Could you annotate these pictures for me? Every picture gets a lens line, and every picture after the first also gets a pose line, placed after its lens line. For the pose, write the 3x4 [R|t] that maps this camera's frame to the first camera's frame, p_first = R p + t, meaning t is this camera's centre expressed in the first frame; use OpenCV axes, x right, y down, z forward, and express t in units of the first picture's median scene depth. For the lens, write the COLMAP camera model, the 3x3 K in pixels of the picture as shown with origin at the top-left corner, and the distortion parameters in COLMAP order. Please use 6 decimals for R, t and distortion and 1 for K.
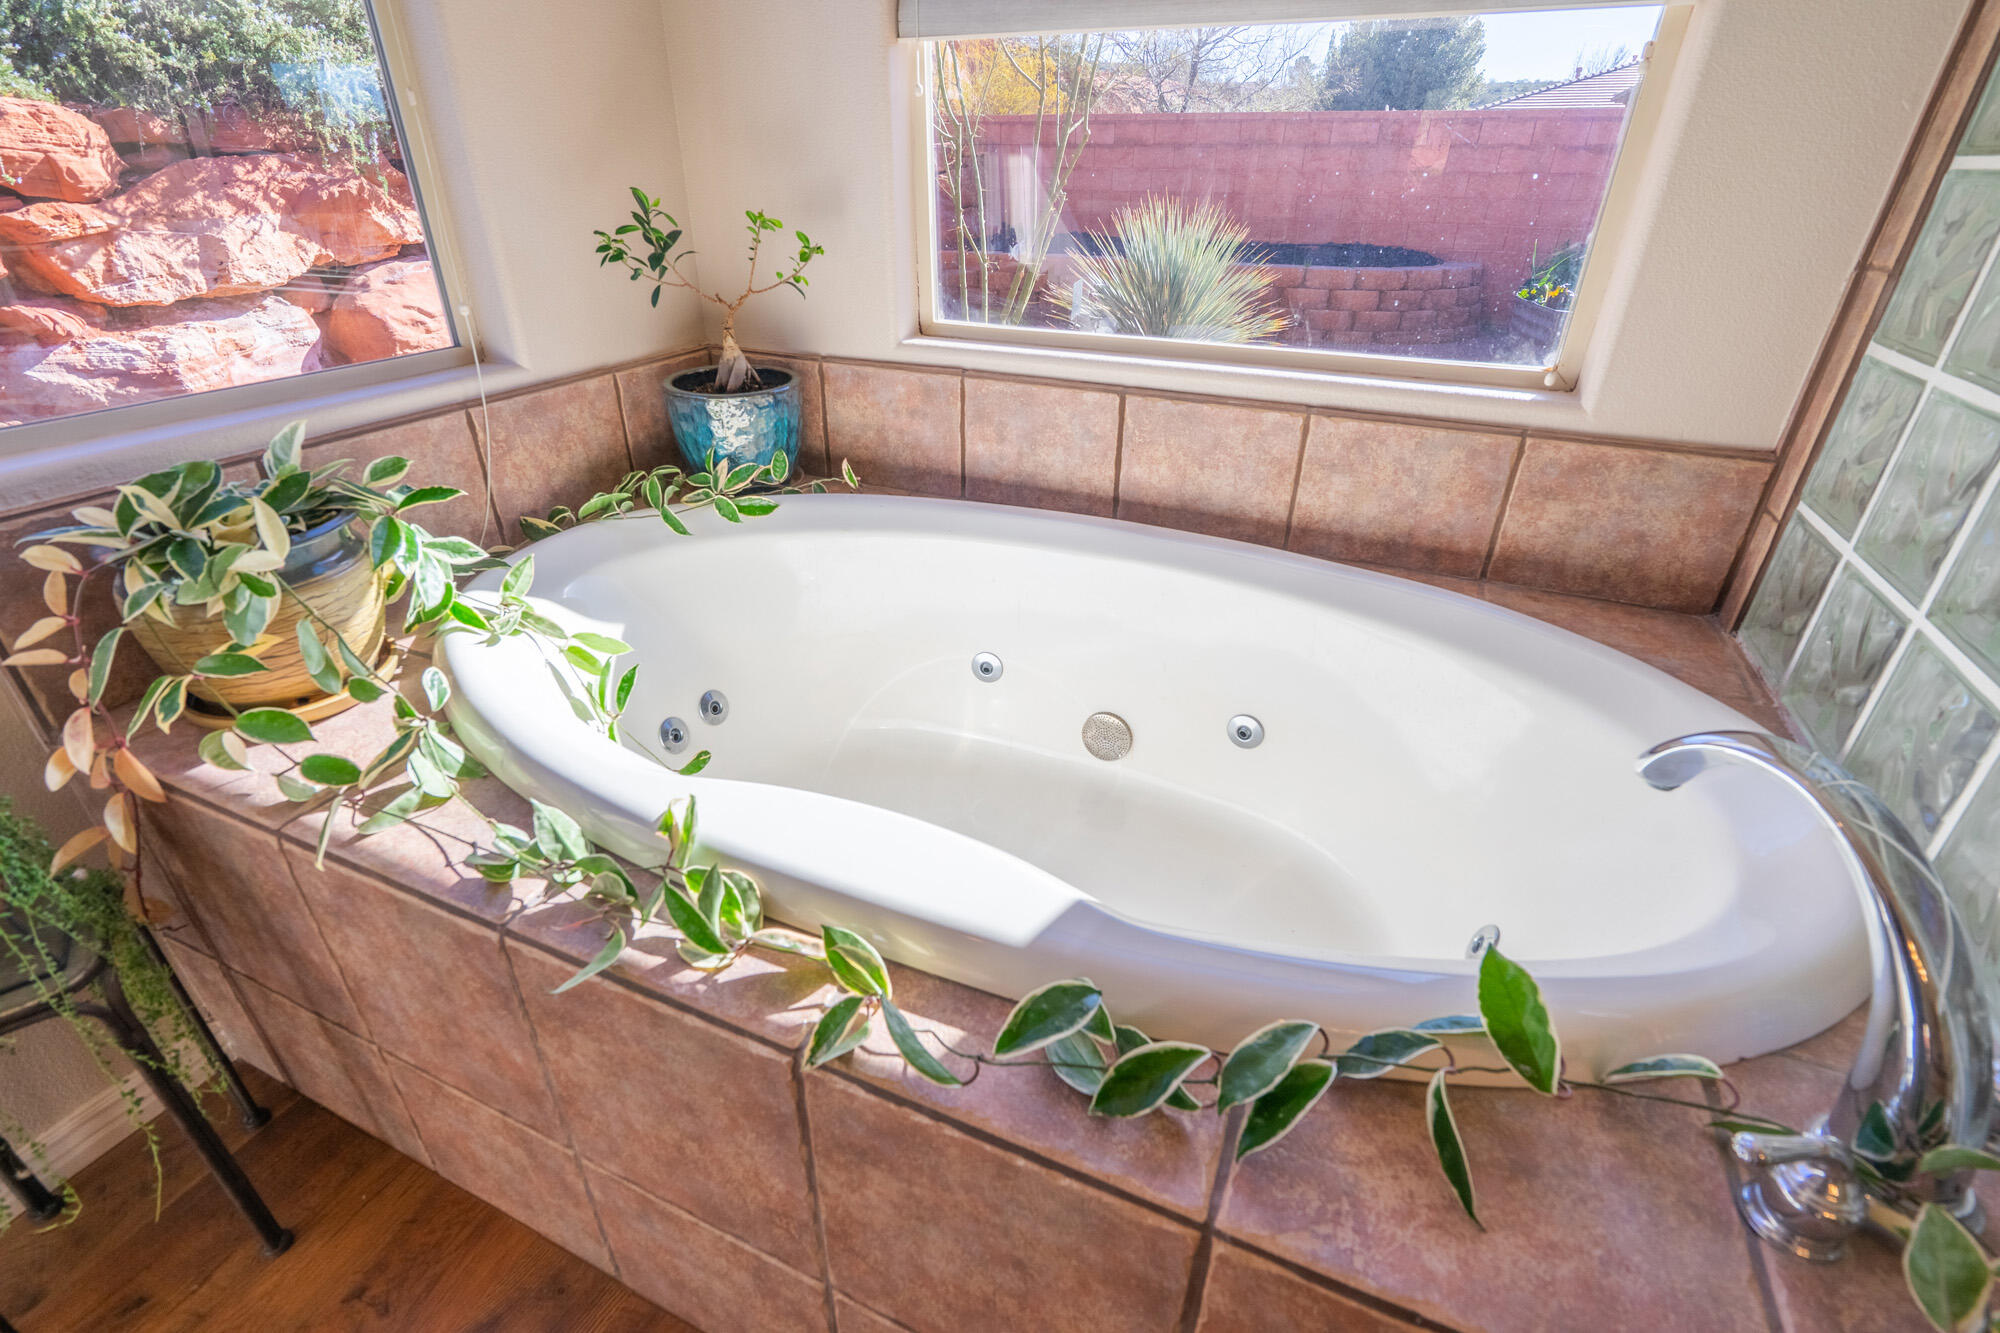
lens RADIAL K [[905.1, 0, 994.6], [0, 905.1, 663.1], [0, 0, 1]] dist [-0.004129, 0.000795]
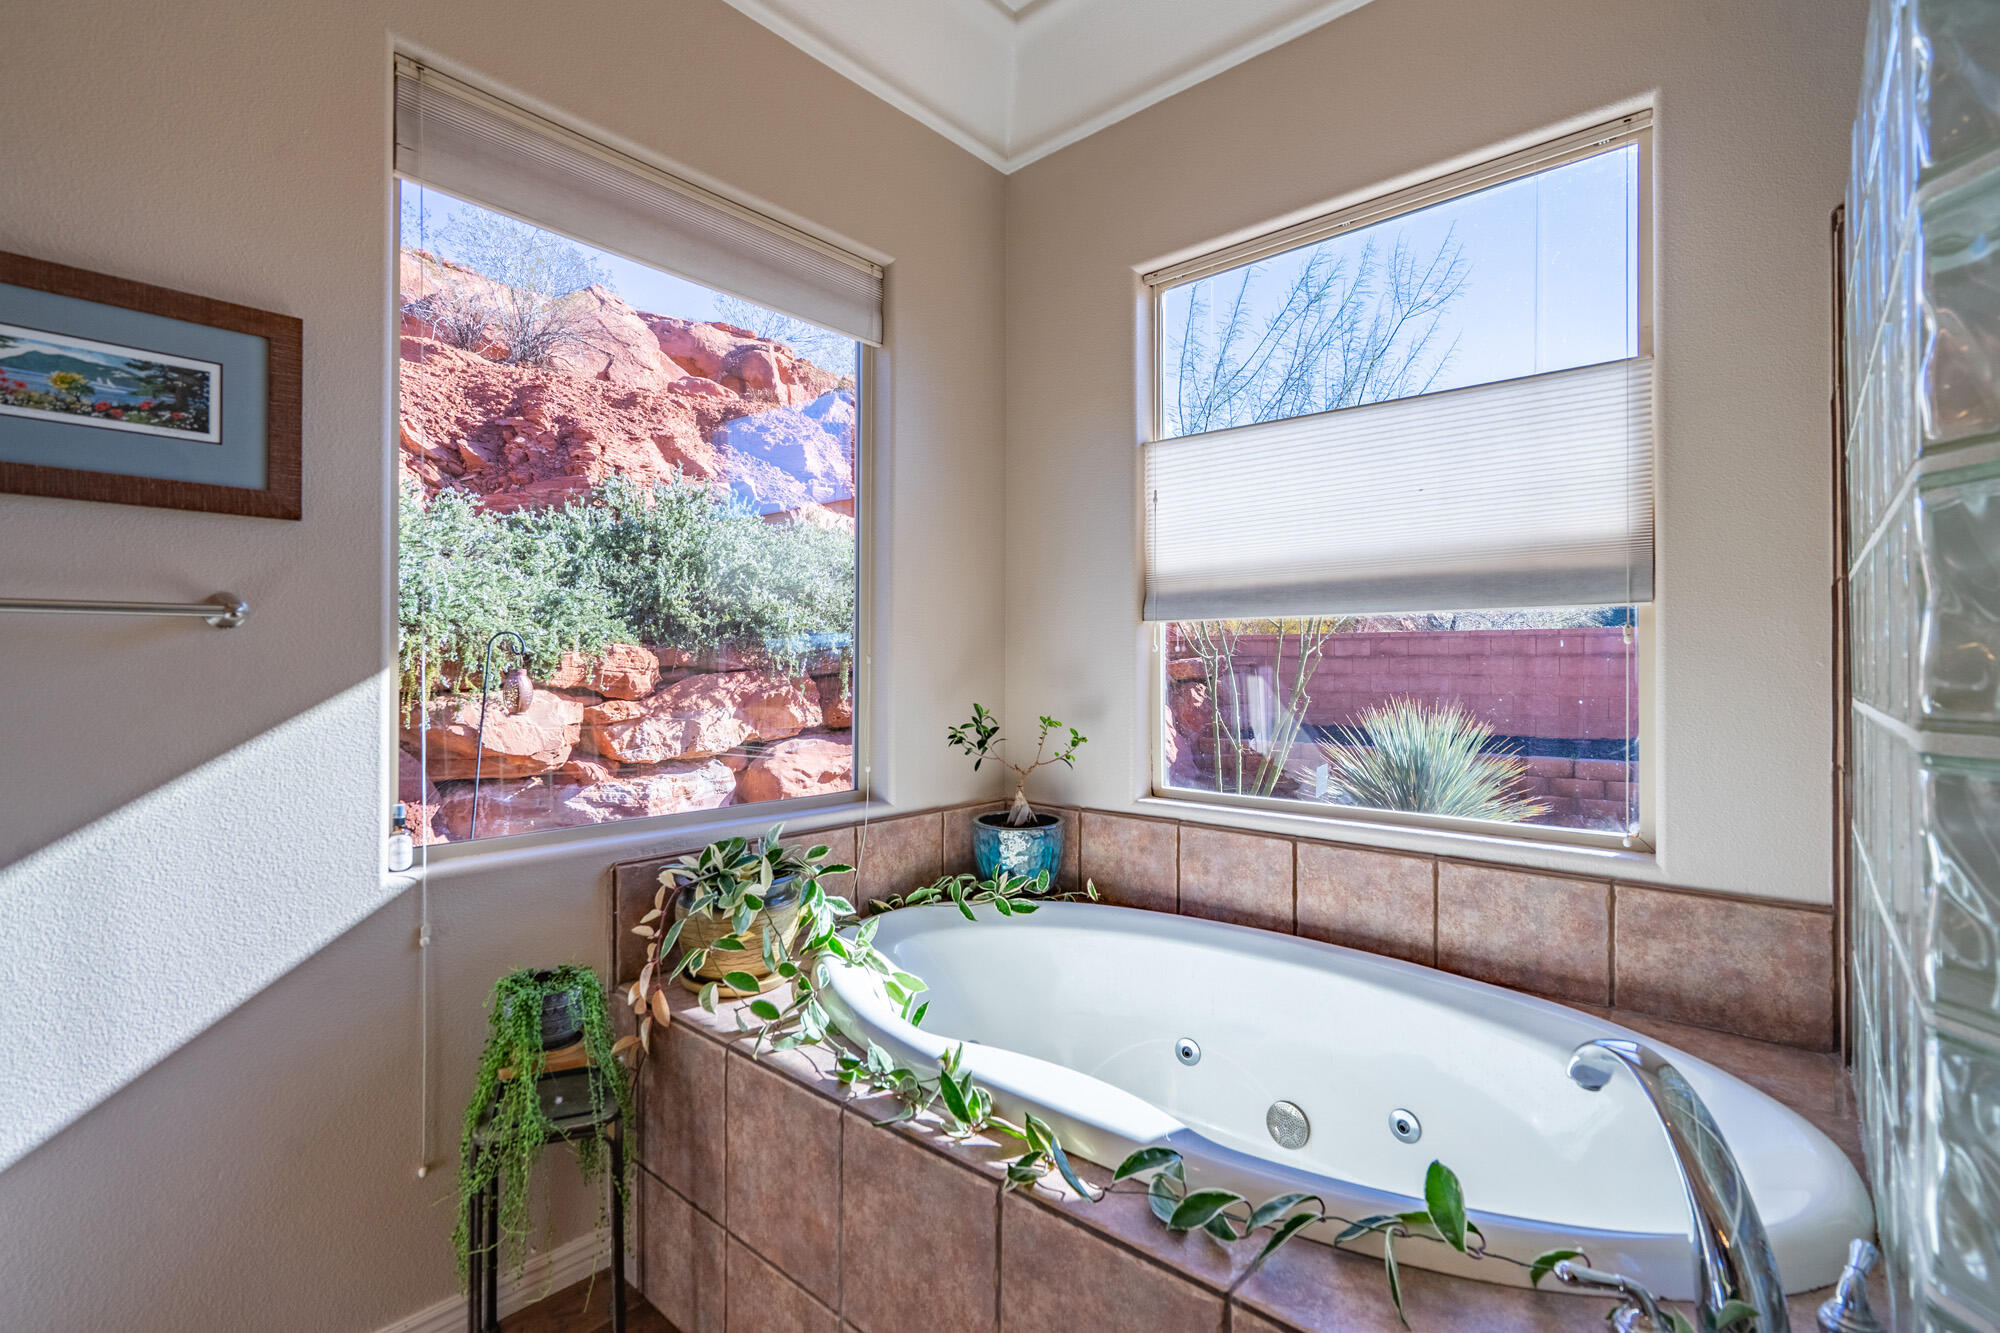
lens RADIAL K [[905.1, 0, 994.6], [0, 905.1, 663.1], [0, 0, 1]] dist [-0.004129, 0.000795]
pose [[0.954227, -0.006507, -0.299011, 0.129049], [-0.139926, 0.873883, -0.465563, 0.174442], [0.264330, 0.486092, 0.832973, -0.402957]]
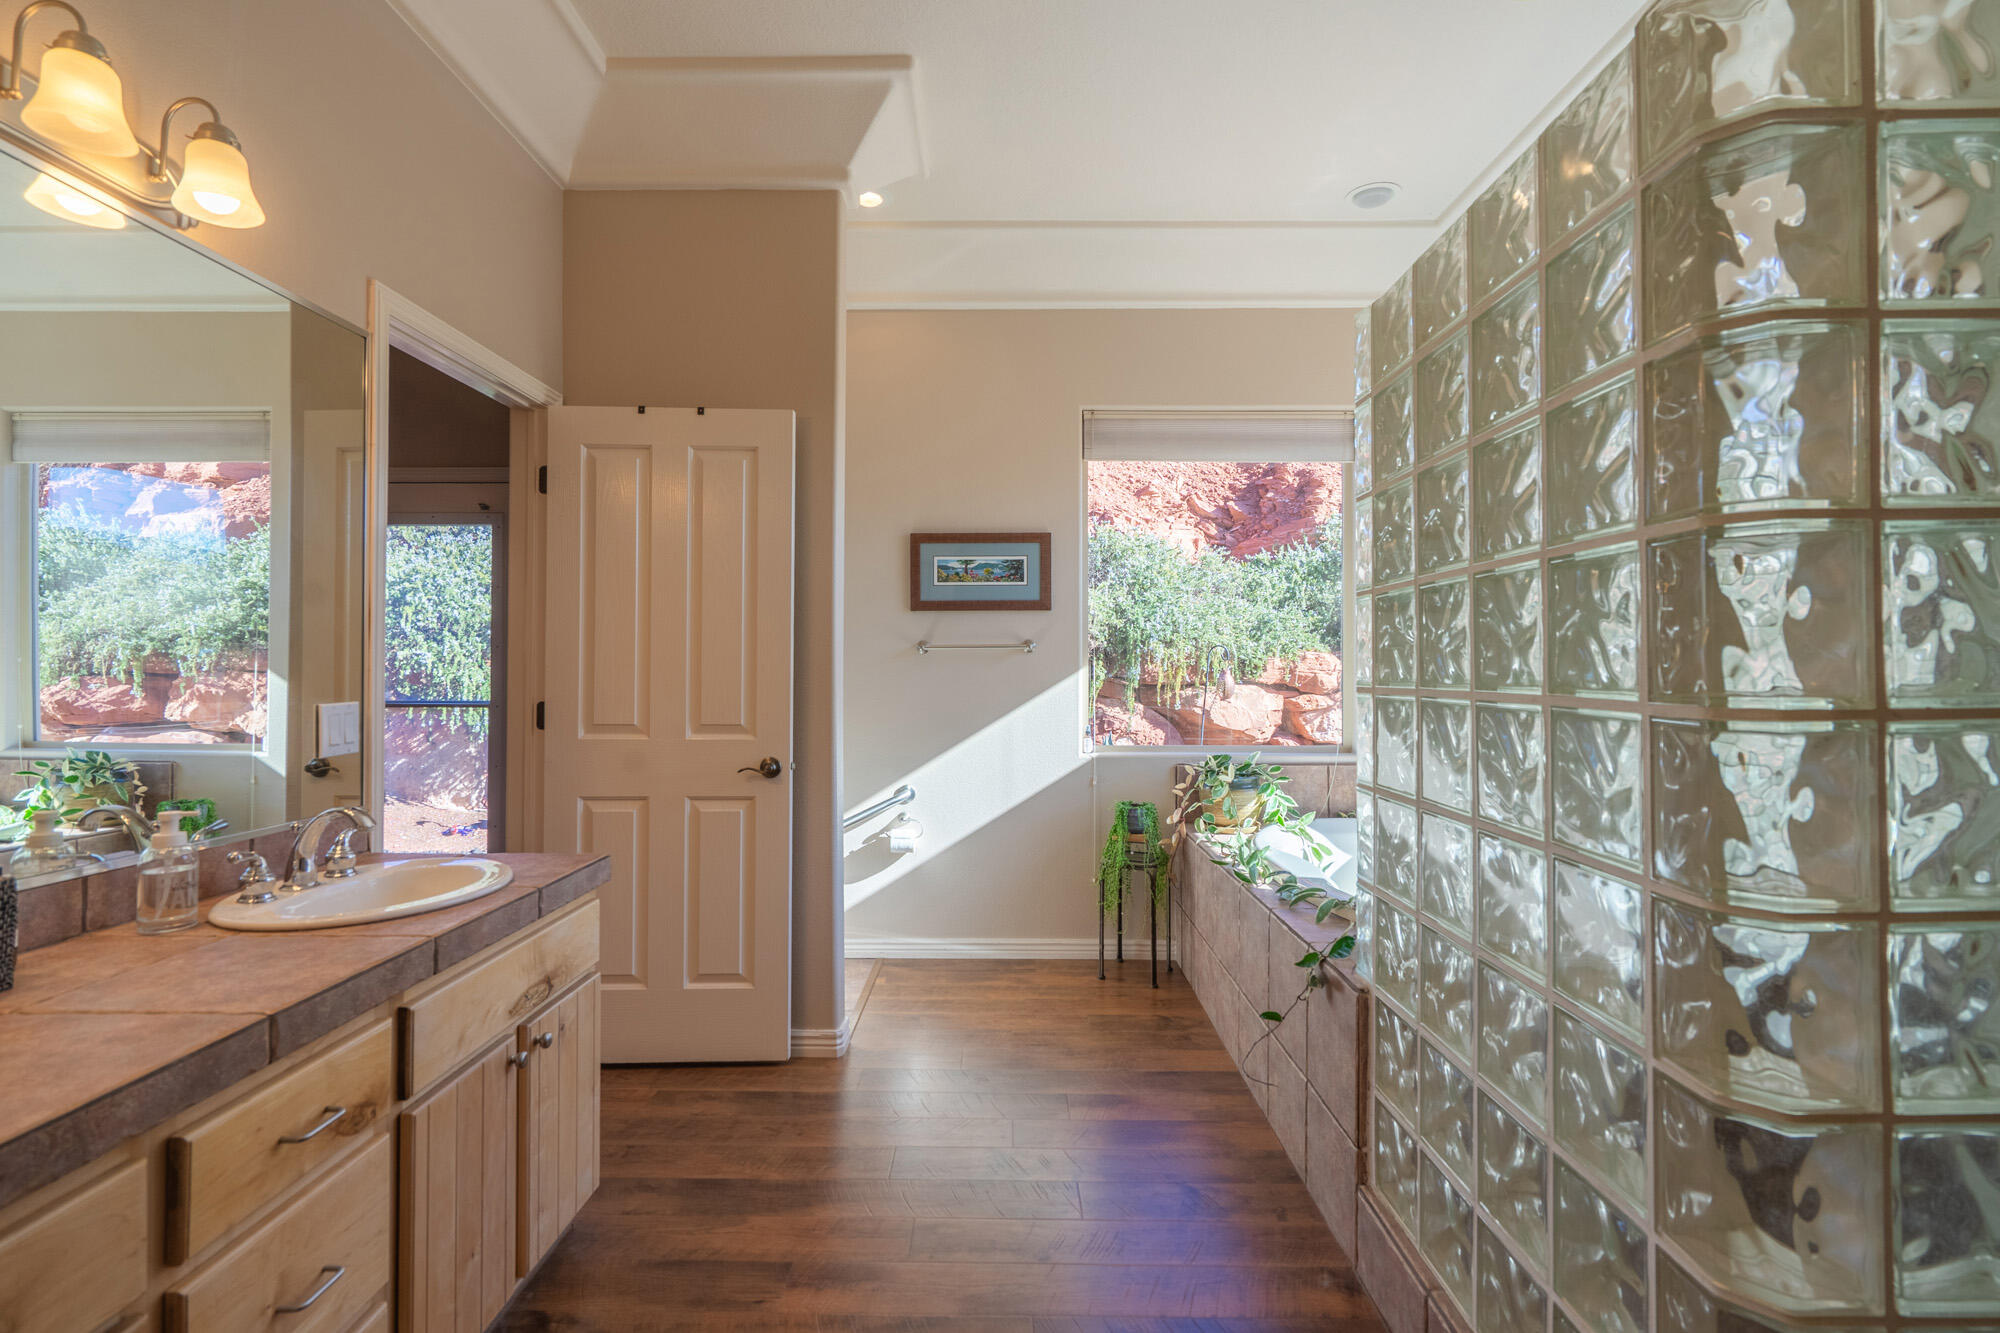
lens RADIAL K [[916.9, 0, 994.4], [0, 916.9, 654.7], [0, 0, 1]] dist [-0.001821, 0.000093]
pose [[0.396675, -0.020111, -0.917739, 1.415902], [-0.442974, 0.871457, -0.210564, 0.409952], [0.804004, 0.490060, 0.336777, -0.793859]]
